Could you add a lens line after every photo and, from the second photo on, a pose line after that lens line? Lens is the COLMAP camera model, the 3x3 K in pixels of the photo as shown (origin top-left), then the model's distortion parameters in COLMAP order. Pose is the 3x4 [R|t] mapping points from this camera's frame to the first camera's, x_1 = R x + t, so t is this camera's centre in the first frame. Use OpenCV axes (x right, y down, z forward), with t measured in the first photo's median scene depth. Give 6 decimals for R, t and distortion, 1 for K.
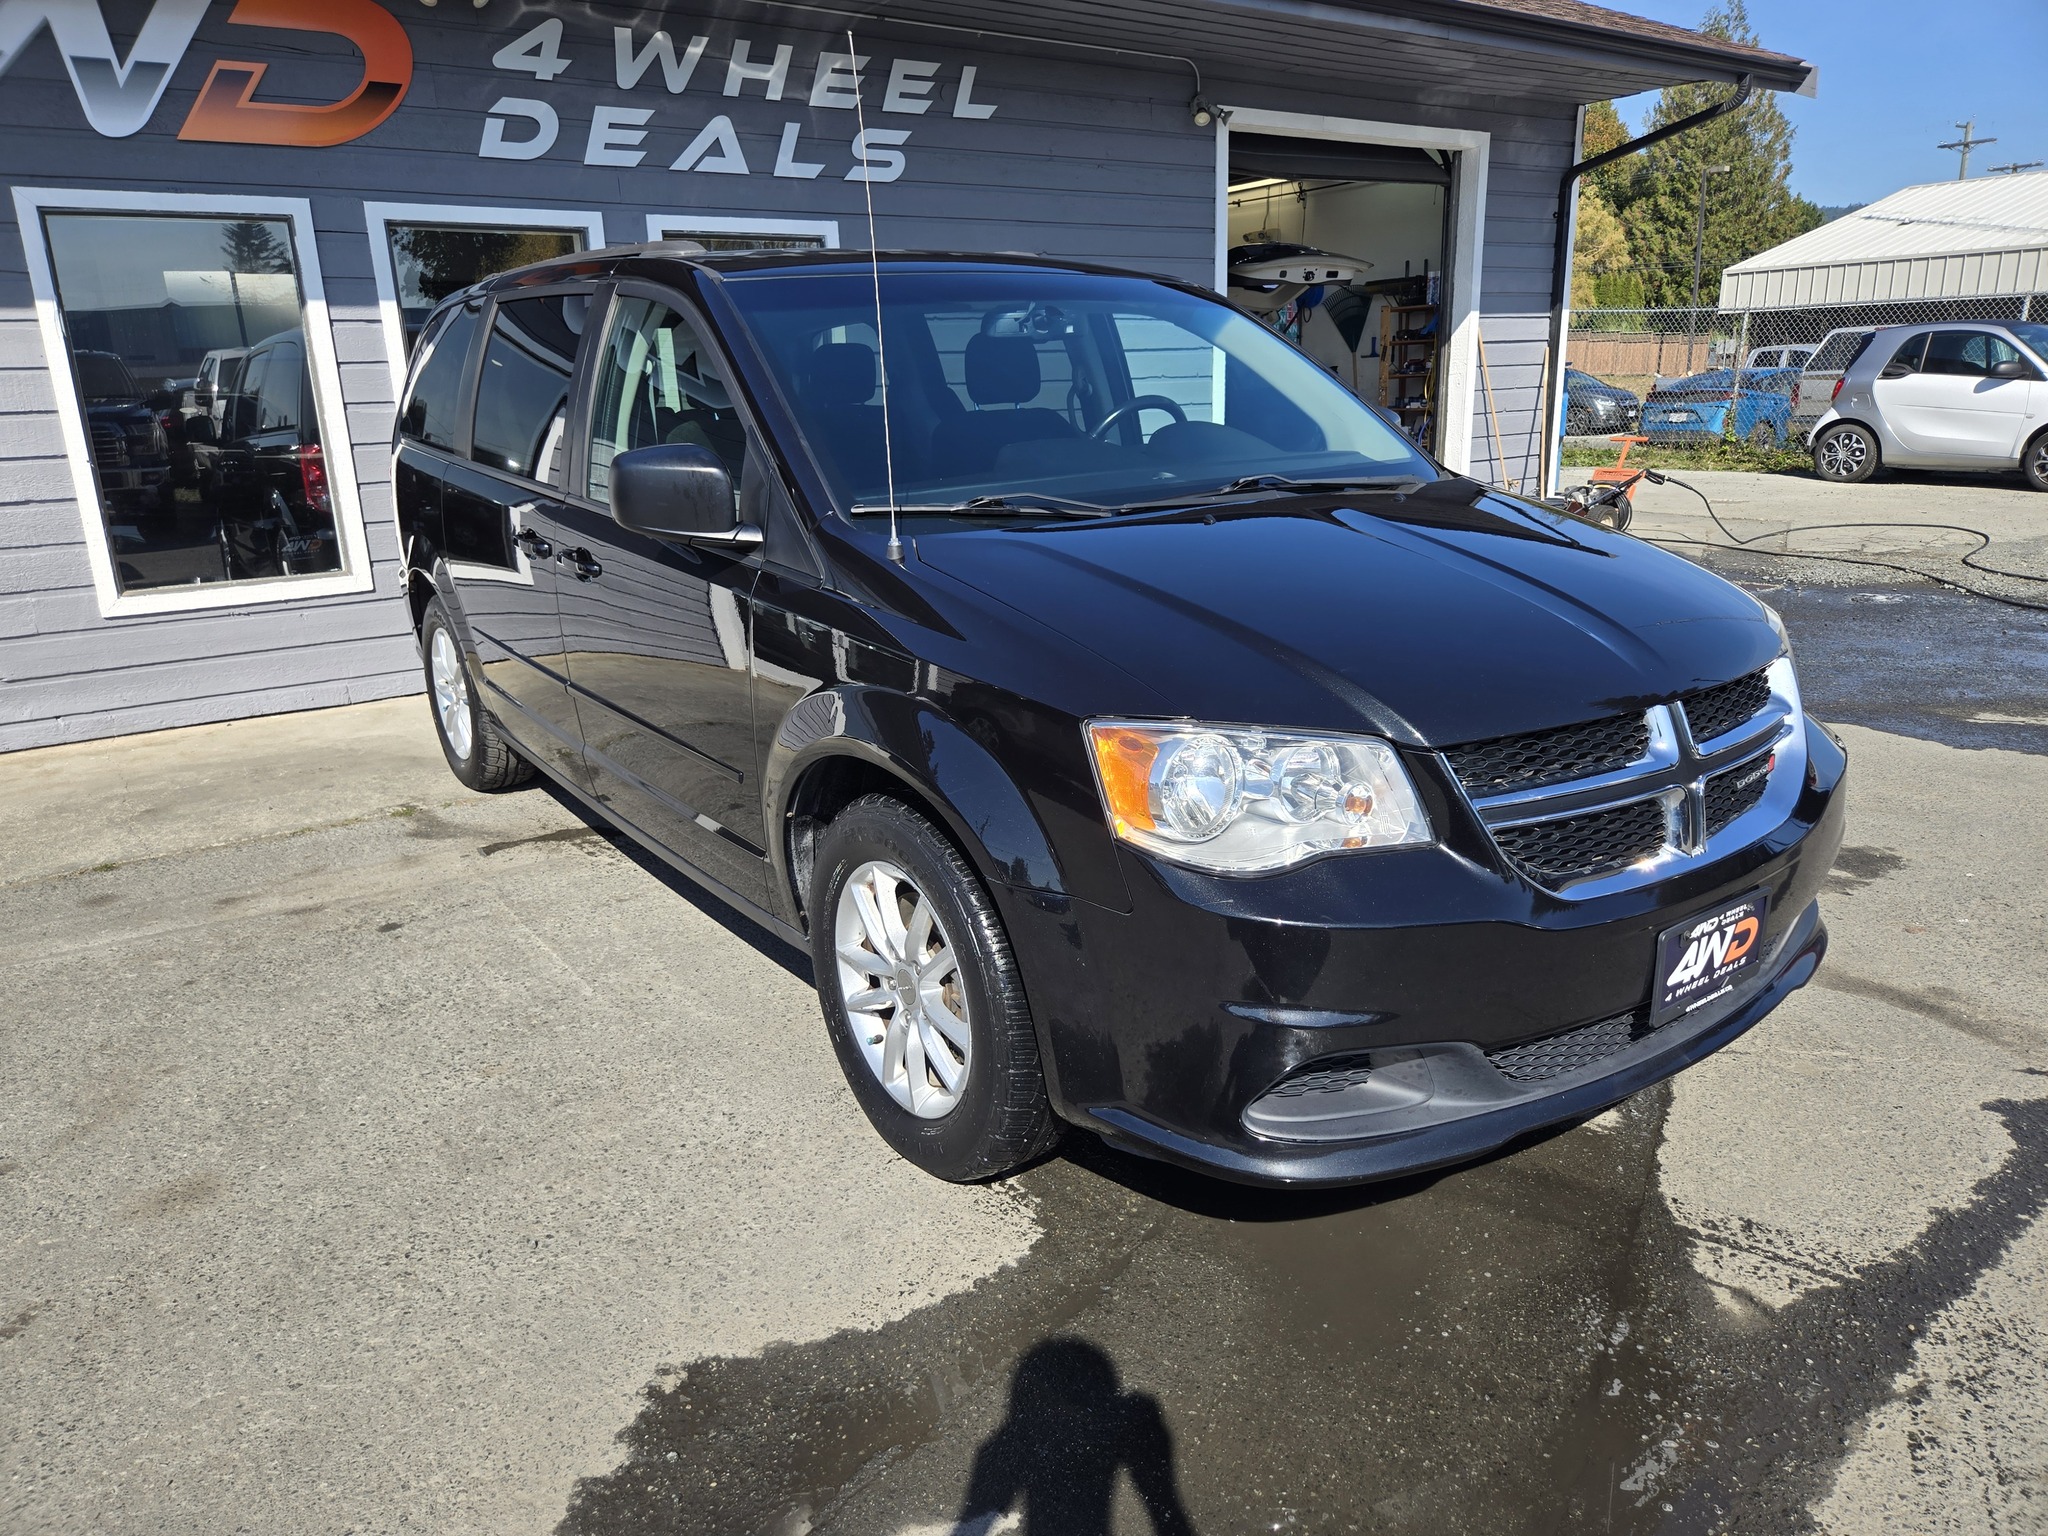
lens RADIAL K [[1413.3, 0, 1024.0], [0, 1413.3, 768.0], [0, 0, 1]] dist [0.021123, -0.003643]
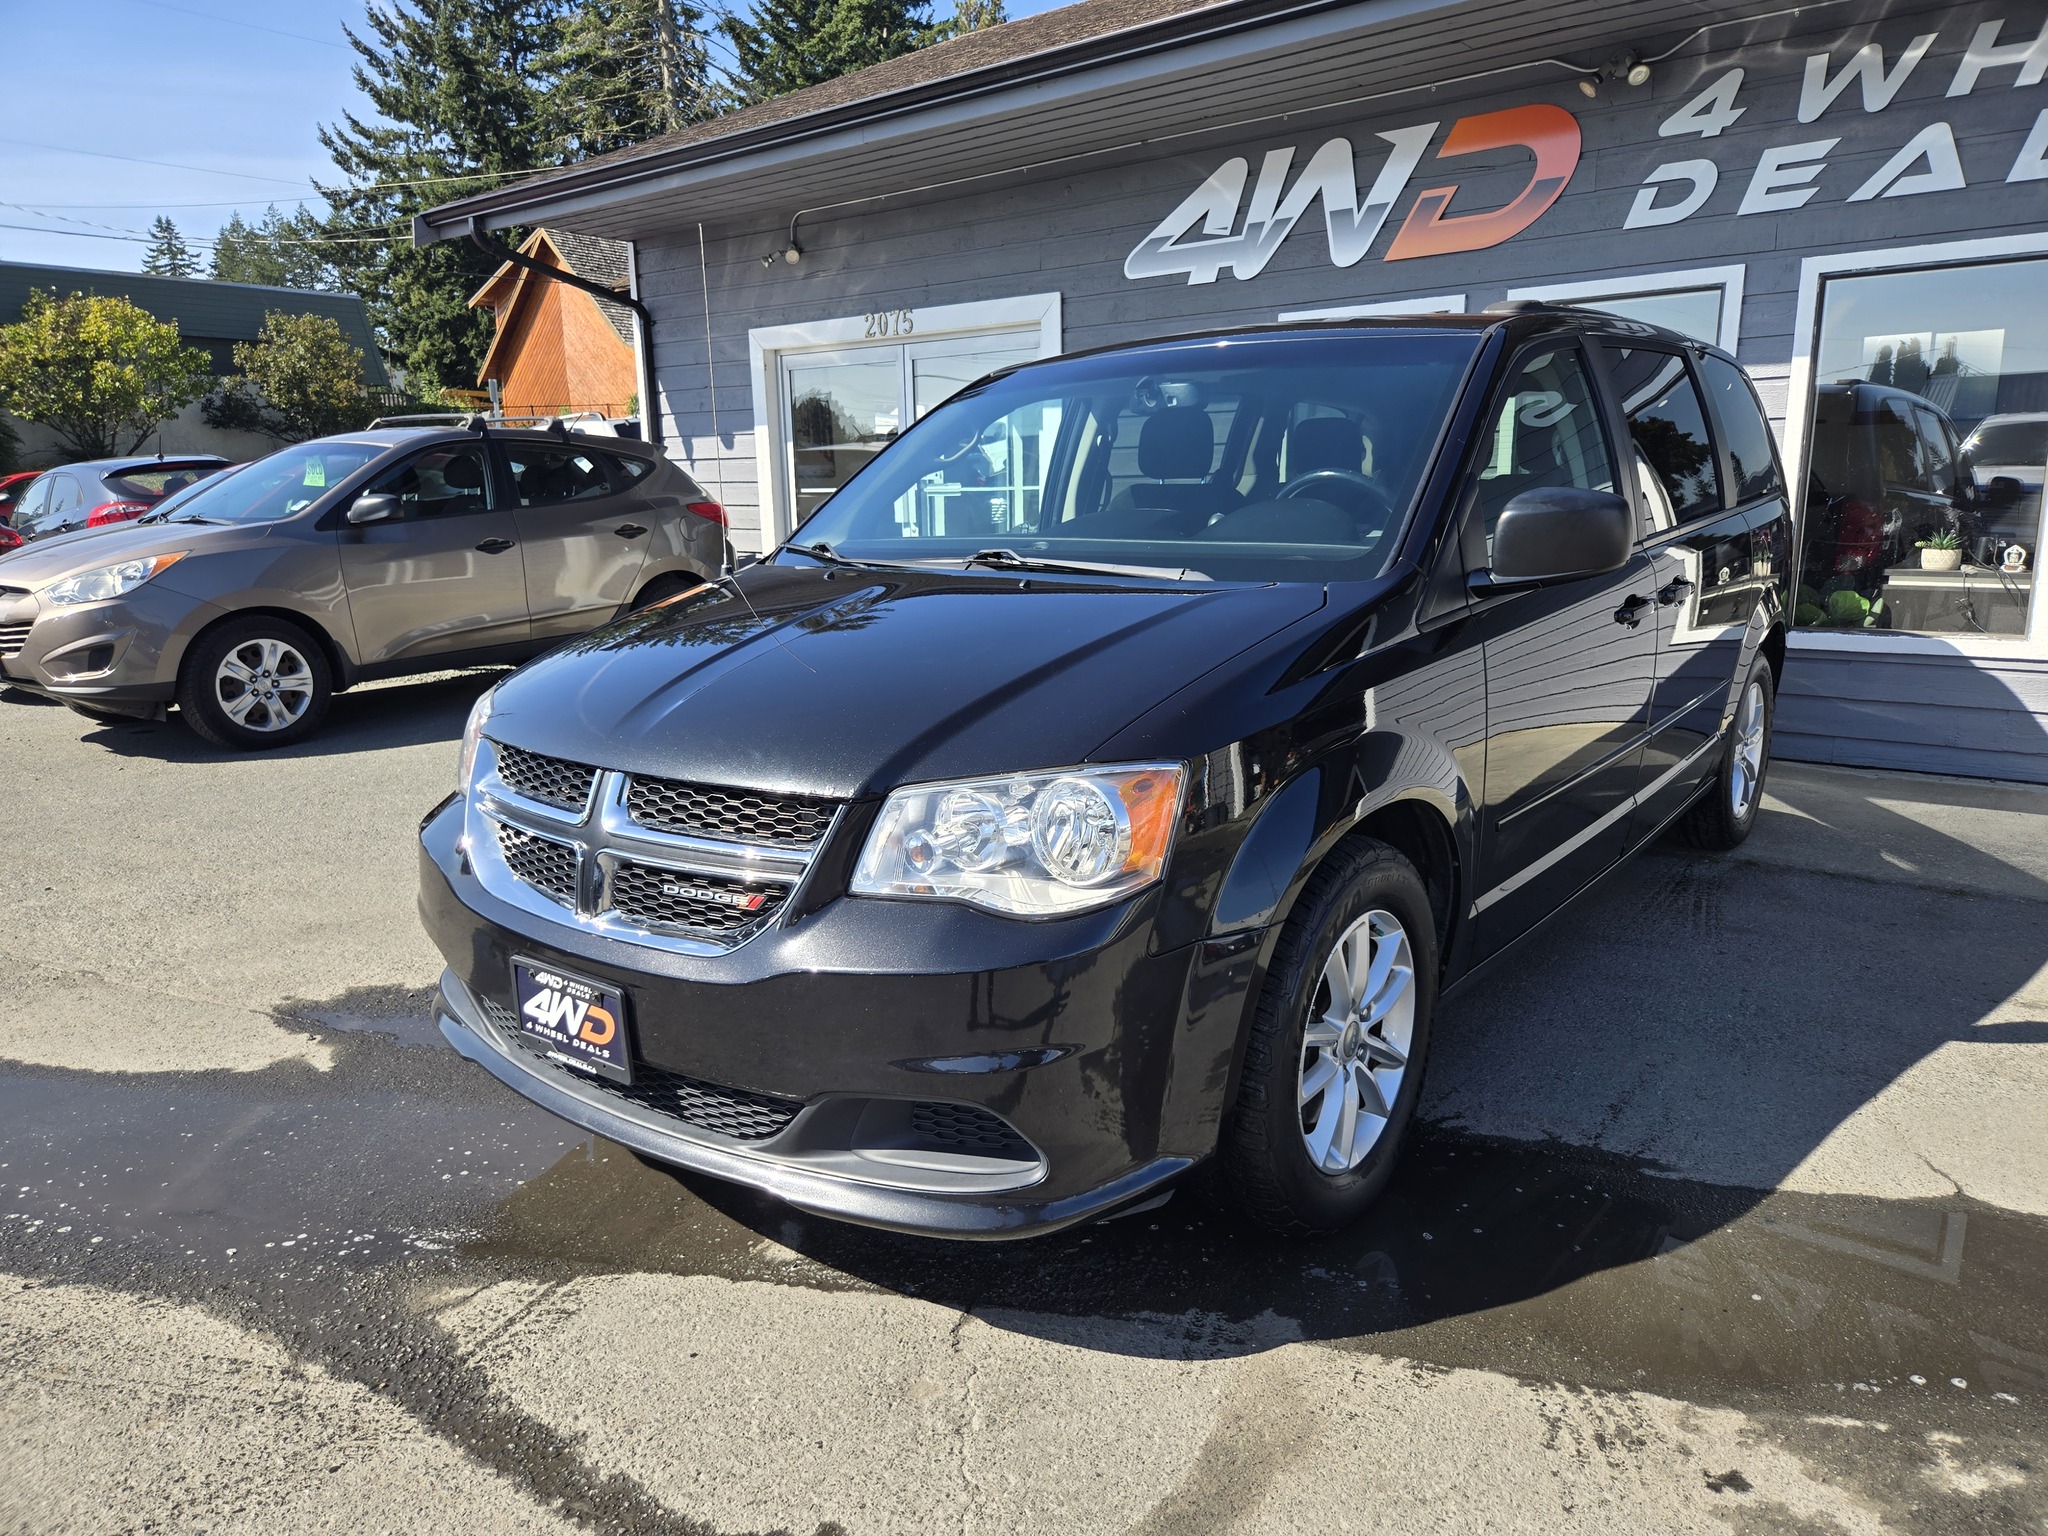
lens RADIAL K [[1377.4, 0, 1024.0], [0, 1377.4, 768.0], [0, 0, 1]] dist [0.049155, -0.029218]
pose [[0.271921, 0.224911, -0.935668, 0.528178], [-0.246355, 0.956173, 0.158245, -0.104668], [0.930252, 0.187476, 0.315412, 0.338489]]
